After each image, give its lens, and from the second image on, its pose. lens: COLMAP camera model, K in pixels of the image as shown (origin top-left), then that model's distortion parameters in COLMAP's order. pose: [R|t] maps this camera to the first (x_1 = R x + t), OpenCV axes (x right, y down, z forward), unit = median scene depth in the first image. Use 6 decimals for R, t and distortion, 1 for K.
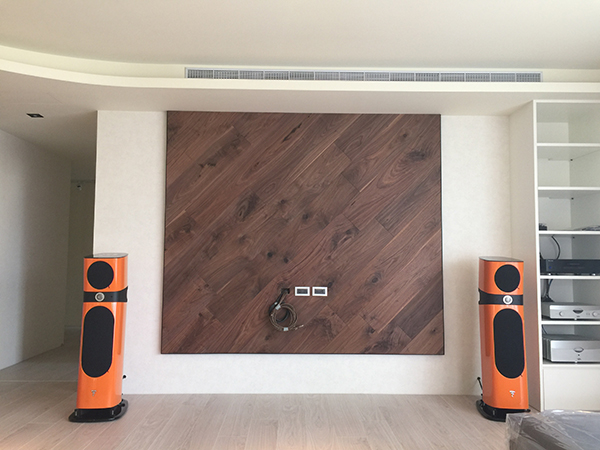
lens RADIAL K [[506.7, 0, 300.0], [0, 506.7, 225.0], [0, 0, 1]] dist [0.052440, -0.003066]
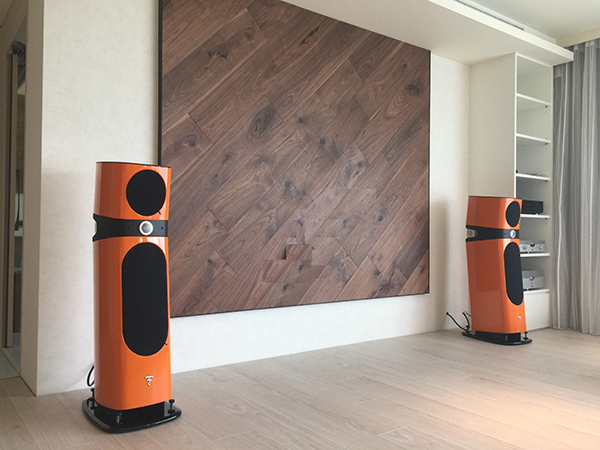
lens RADIAL K [[506.7, 0, 300.0], [0, 506.7, 225.0], [0, 0, 1]] dist [0.052440, -0.003066]
pose [[0.817451, 0.009387, 0.575921, -0.500924], [-0.040059, 0.998373, 0.040586, 0.088349], [-0.574603, -0.056248, 0.816497, 0.331074]]
